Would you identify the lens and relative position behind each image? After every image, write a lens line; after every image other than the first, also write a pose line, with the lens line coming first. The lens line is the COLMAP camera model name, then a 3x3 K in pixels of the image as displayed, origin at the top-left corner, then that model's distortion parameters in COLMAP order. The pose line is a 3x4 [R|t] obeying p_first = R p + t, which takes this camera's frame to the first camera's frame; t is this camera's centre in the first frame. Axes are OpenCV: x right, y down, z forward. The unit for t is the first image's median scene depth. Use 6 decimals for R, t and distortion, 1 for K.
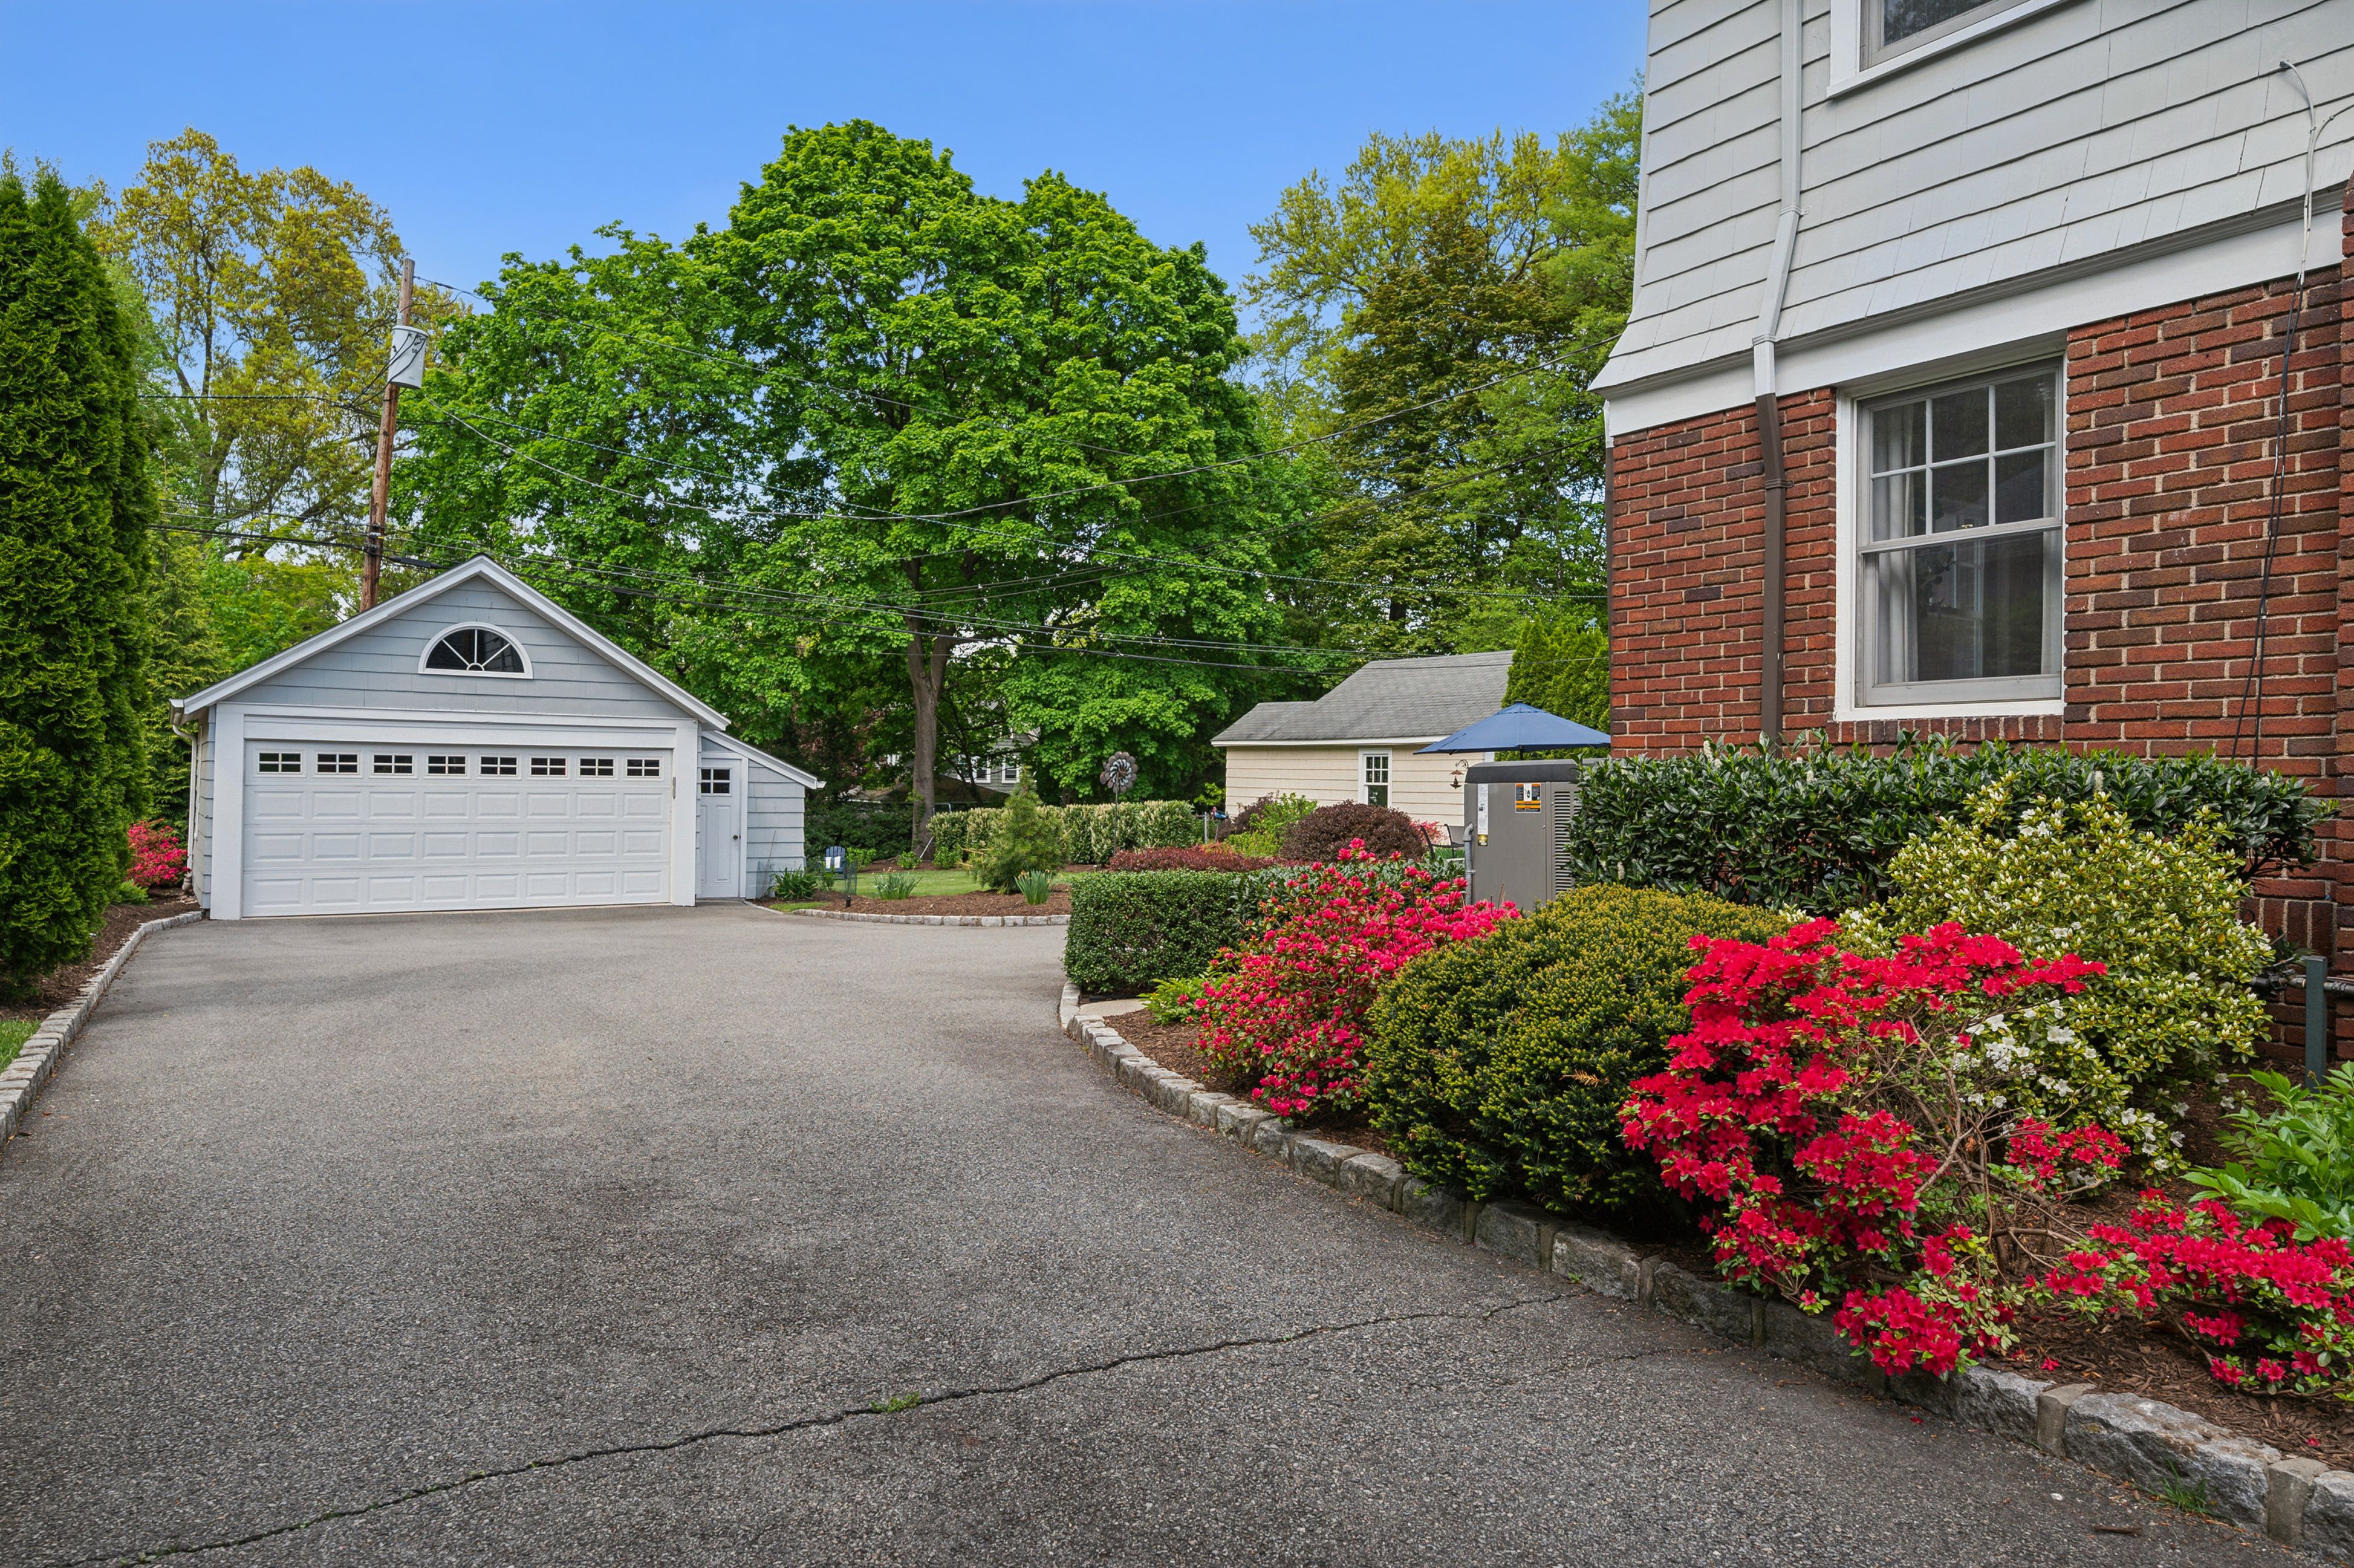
lens RADIAL K [[1482.2, 0, 1184.4], [0, 1482.2, 777.8], [0, 0, 1]] dist [0.005169, -0.001670]
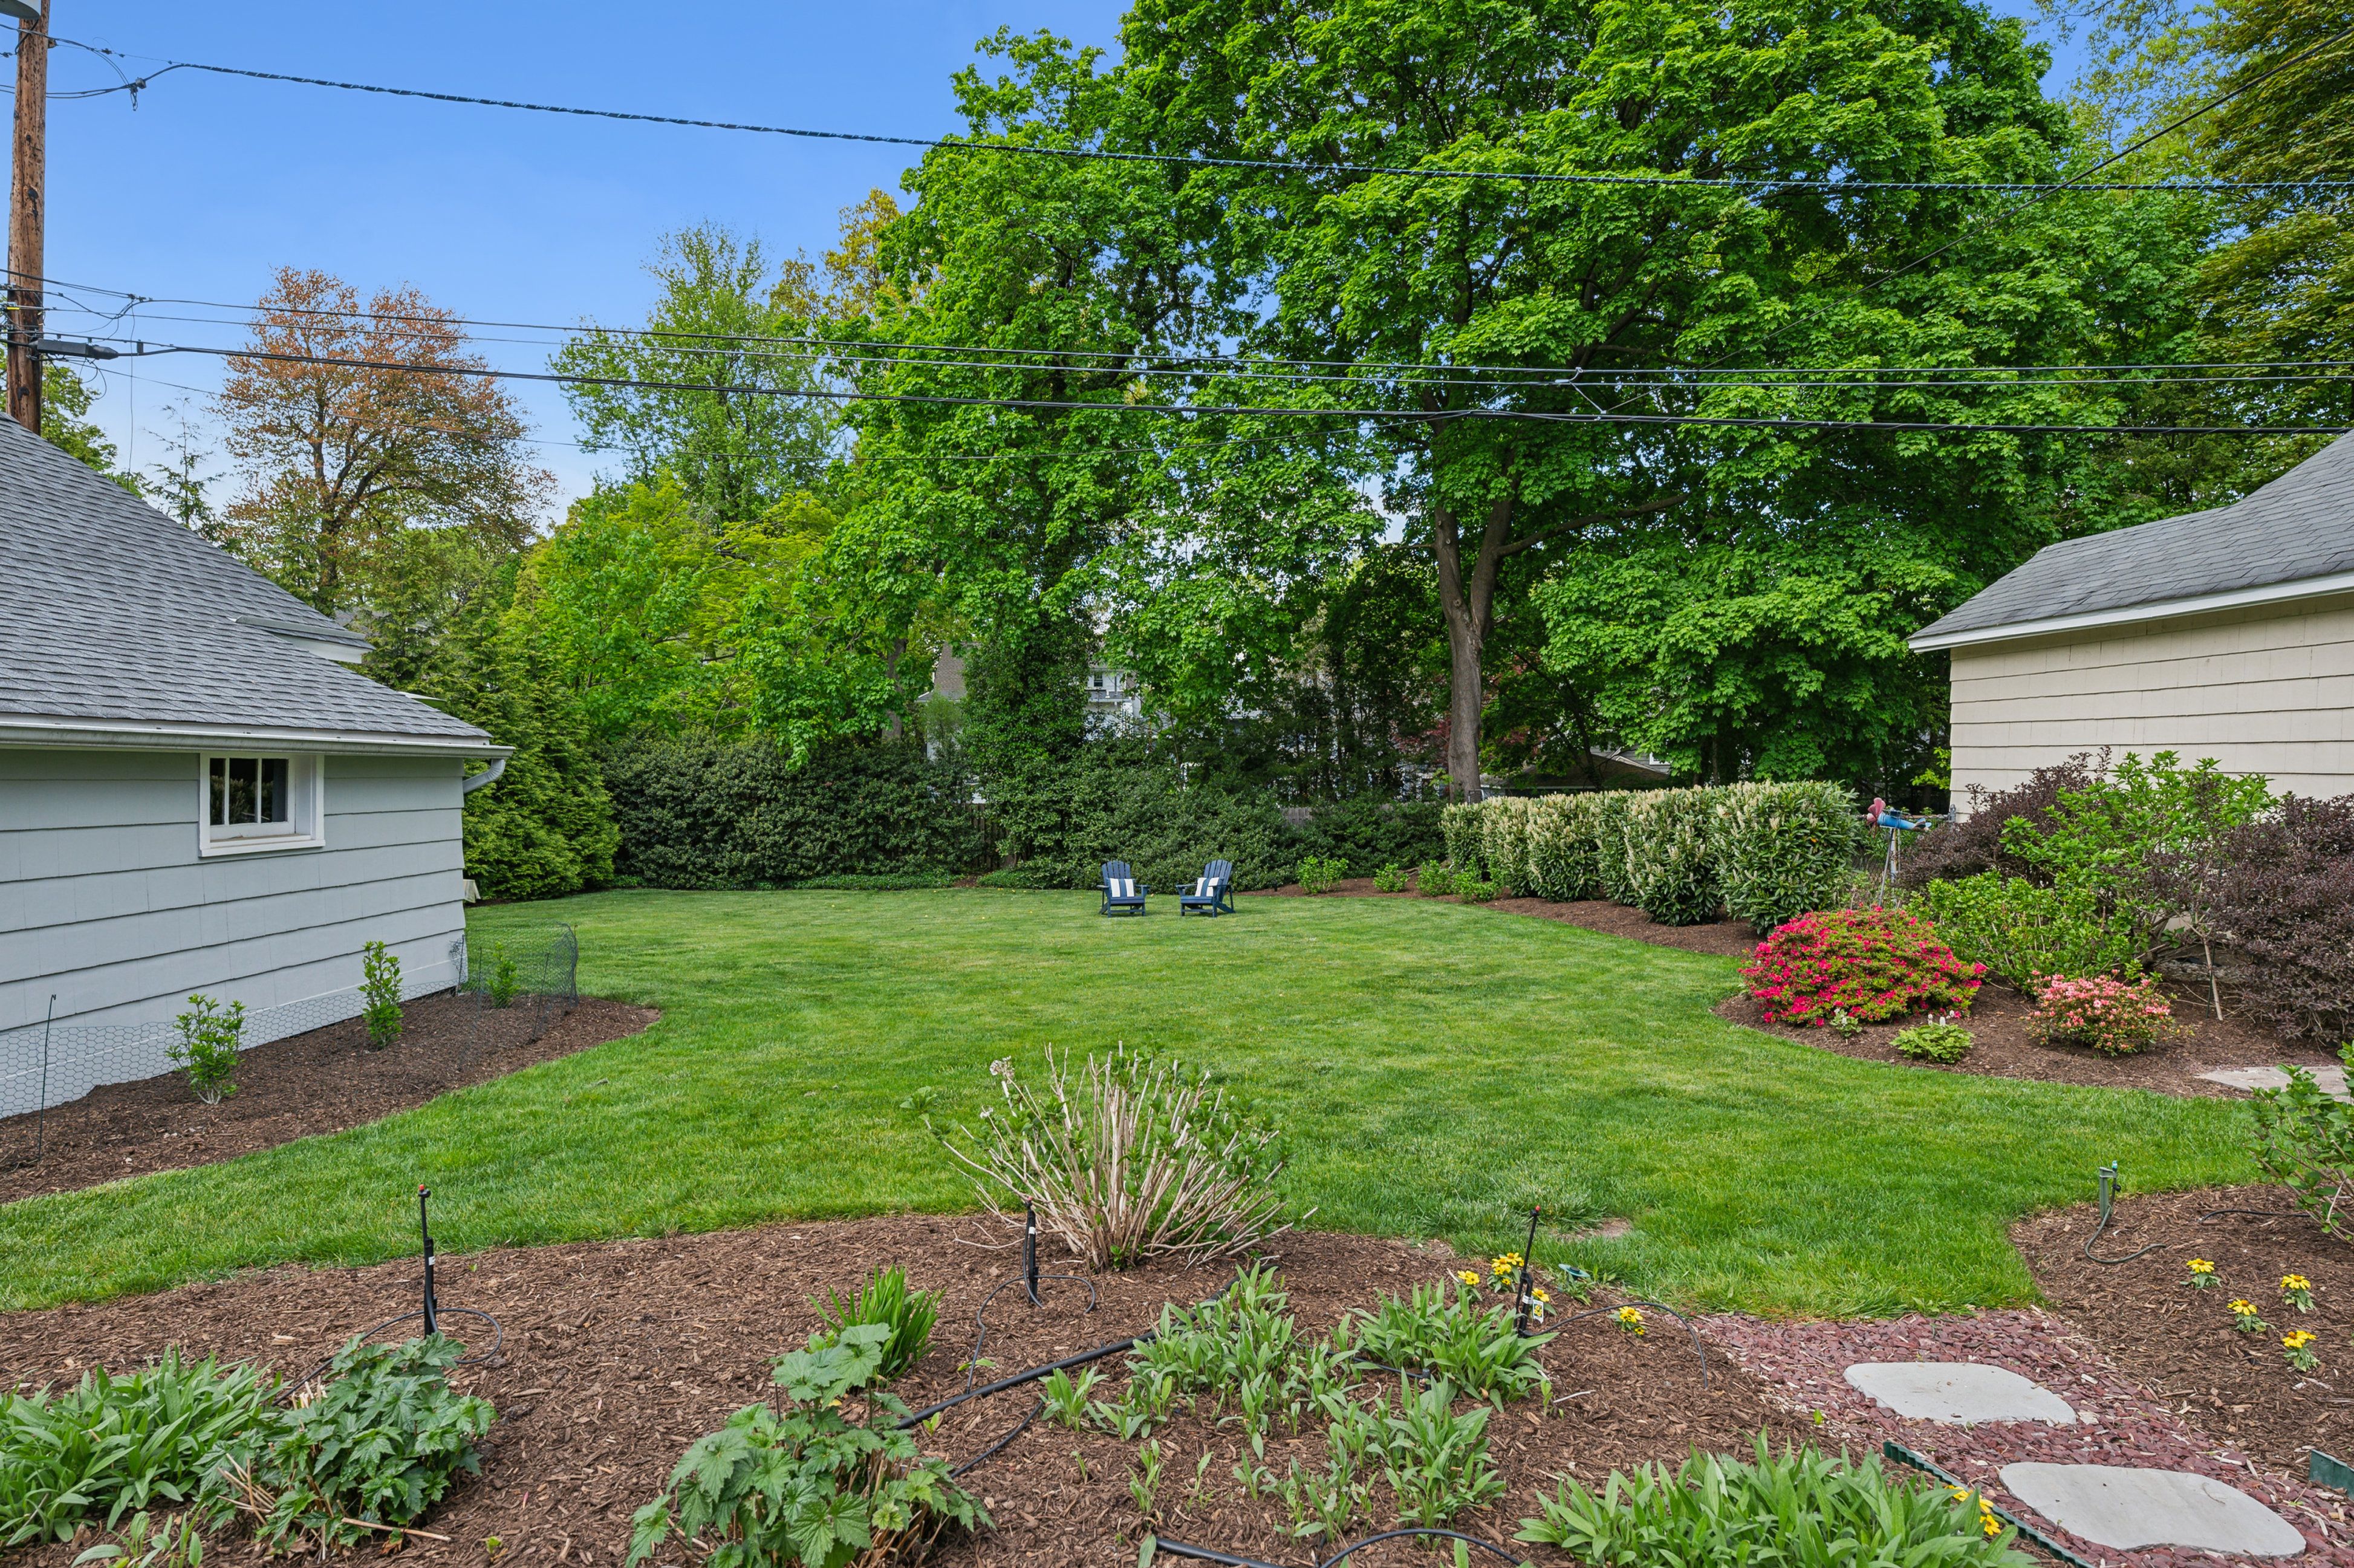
lens RADIAL K [[1223.5, 0, 1178.1], [0, 1223.5, 779.5], [0, 0, 1]] dist [0.004435, 0.000061]
pose [[0.834693, -0.016162, -0.550478, 0.025659], [0.023664, 0.999699, 0.006531, 0.005811], [0.550206, -0.018478, 0.834824, 0.414959]]
